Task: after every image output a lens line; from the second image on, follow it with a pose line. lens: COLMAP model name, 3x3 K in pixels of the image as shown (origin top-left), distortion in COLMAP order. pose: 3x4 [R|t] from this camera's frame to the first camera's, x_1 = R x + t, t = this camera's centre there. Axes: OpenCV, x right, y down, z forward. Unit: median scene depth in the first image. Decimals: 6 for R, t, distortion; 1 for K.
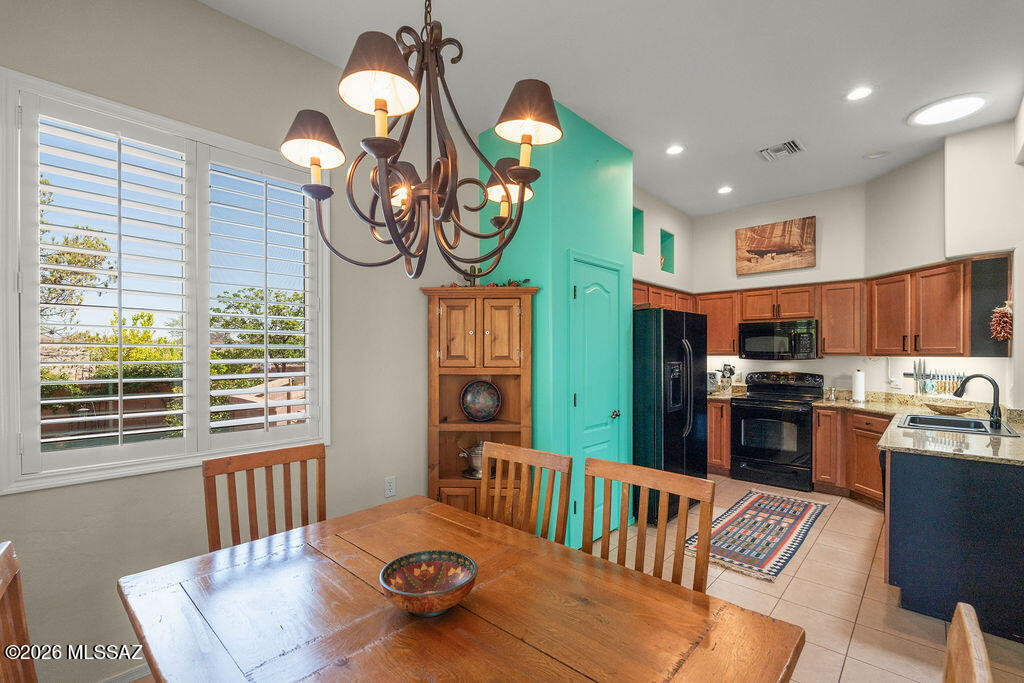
lens RADIAL K [[447.5, 0, 514.8], [0, 447.5, 356.7], [0, 0, 1]] dist [-0.003526, 0.000522]
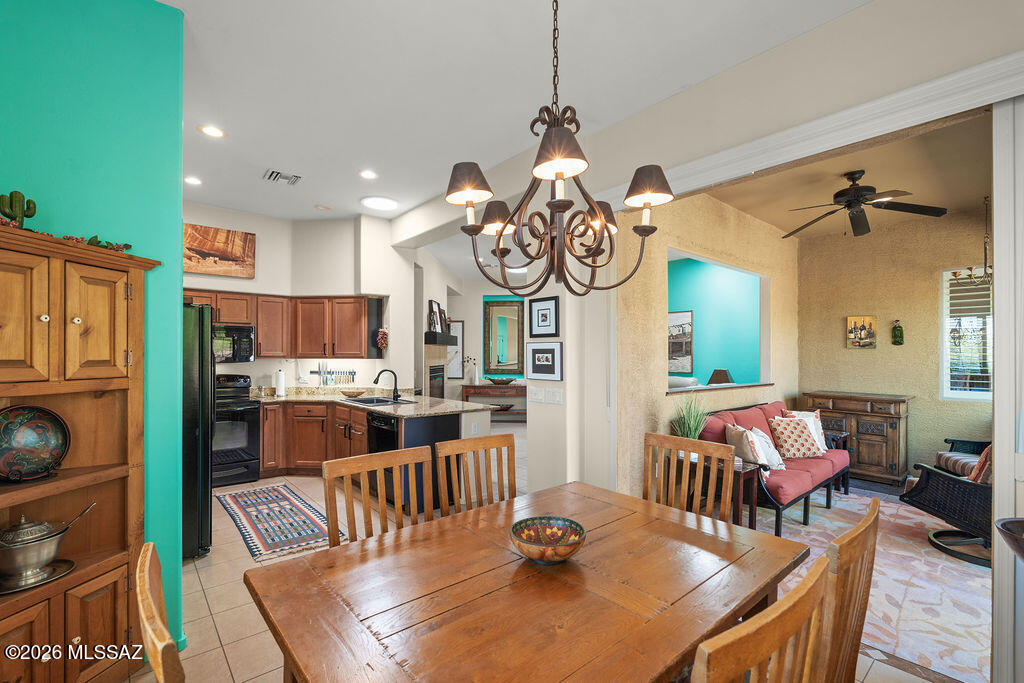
lens RADIAL K [[447.5, 0, 503.2], [0, 447.5, 353.9], [0, 0, 1]] dist [-0.003526, 0.000522]
pose [[0.130703, 0.005586, 0.991406, -0.380111], [0.006940, 0.999954, -0.006549, -0.002059], [-0.991397, 0.007736, 0.130658, 0.251575]]
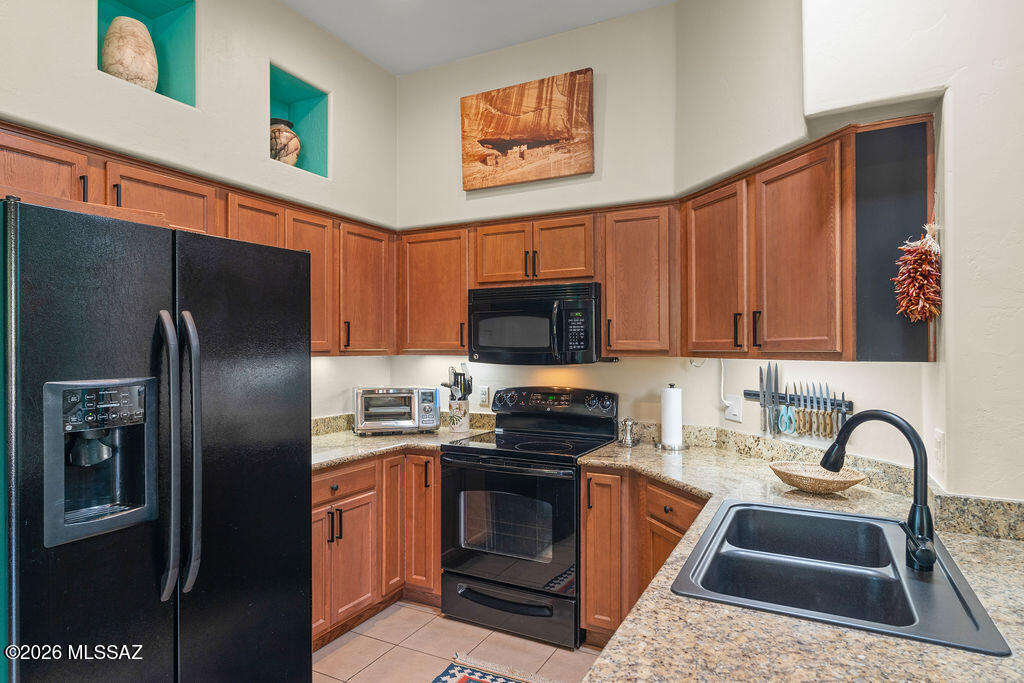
lens RADIAL K [[583.1, 0, 509.9], [0, 583.1, 346.6], [0, 0, 1]] dist [-0.003273, 0.004200]
pose [[0.964025, 0.002852, 0.265795, 0.444787], [0.000512, 0.999921, -0.012584, -0.004697], [-0.265810, 0.012267, 0.963947, 0.441370]]
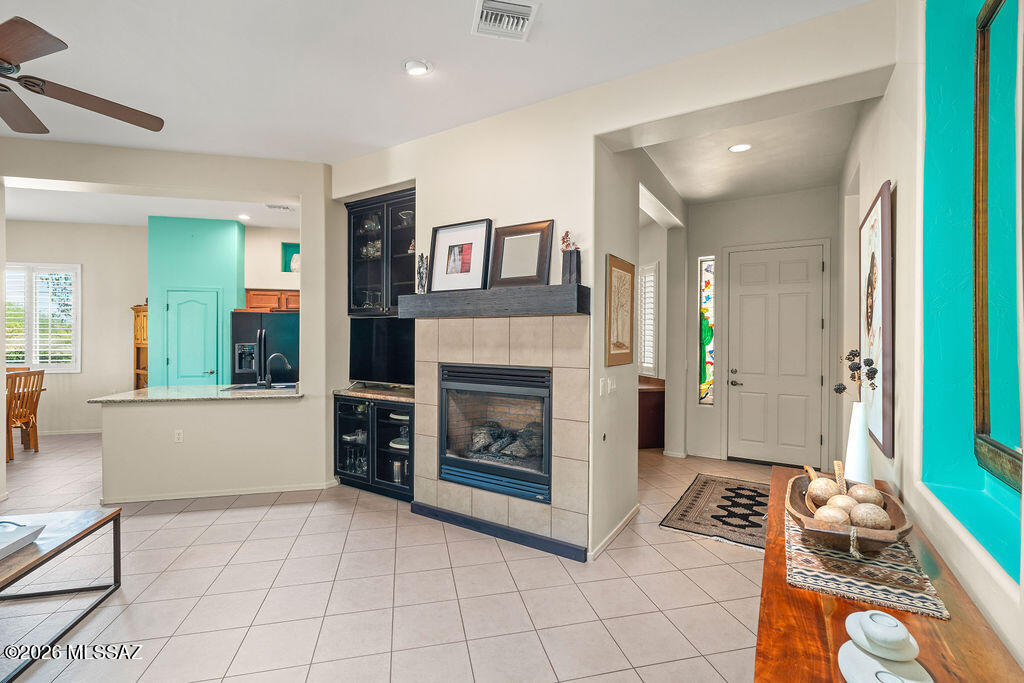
lens RADIAL K [[447.5, 0, 508.0], [0, 447.5, 338.2], [0, 0, 1]] dist [-0.003526, 0.000522]
pose [[0.831753, 0.008803, -0.555075, 1.768881], [-0.011537, 0.999932, -0.001431, -0.013815], [0.555025, 0.007594, 0.831799, 0.131629]]
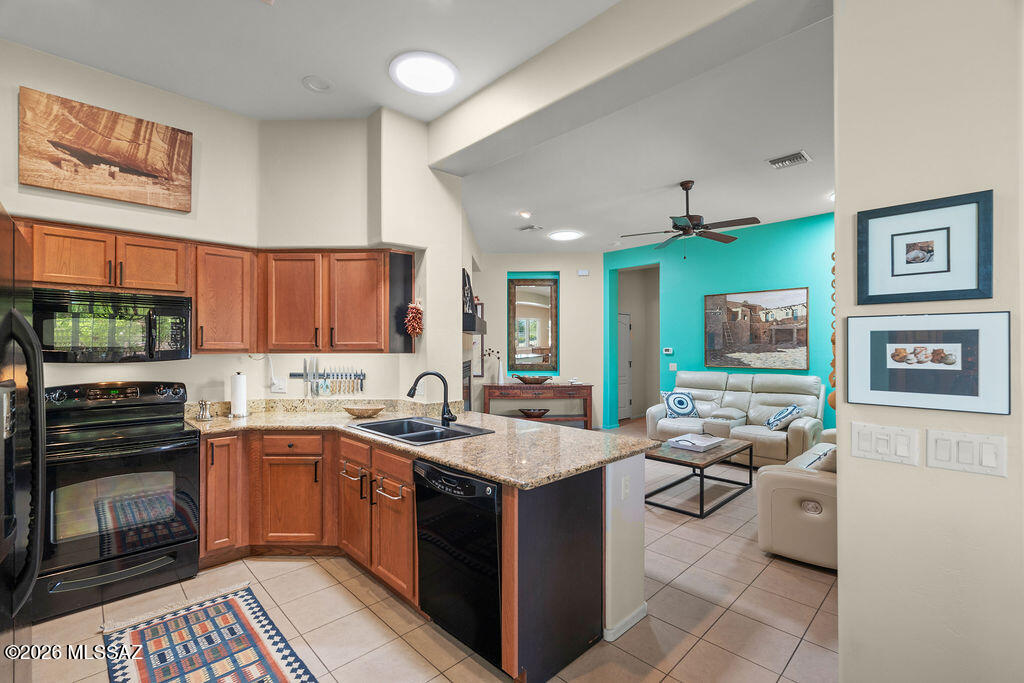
lens RADIAL K [[447.5, 0, 507.0], [0, 447.5, 345.1], [0, 0, 1]] dist [-0.003526, 0.000522]
pose [[0.057831, 0.006320, 0.998306, 0.071860], [0.009992, 0.999926, -0.006909, -0.005954], [-0.998276, 0.010374, 0.057764, 0.551430]]
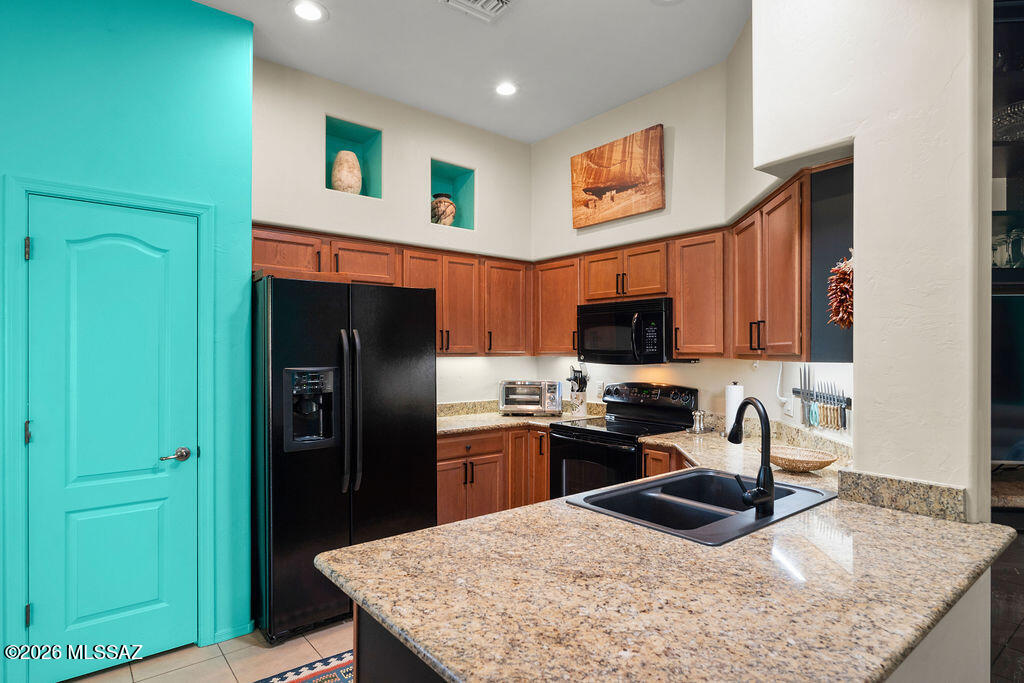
lens RADIAL K [[546.3, 0, 512.9], [0, 546.3, 353.8], [0, 0, 1]] dist [-0.001772, 0.000263]
pose [[0.990936, 0.003737, -0.134281, 0.609947], [-0.004296, 0.999983, -0.003872, -0.003633], [0.134264, 0.004414, 0.990936, 0.264852]]
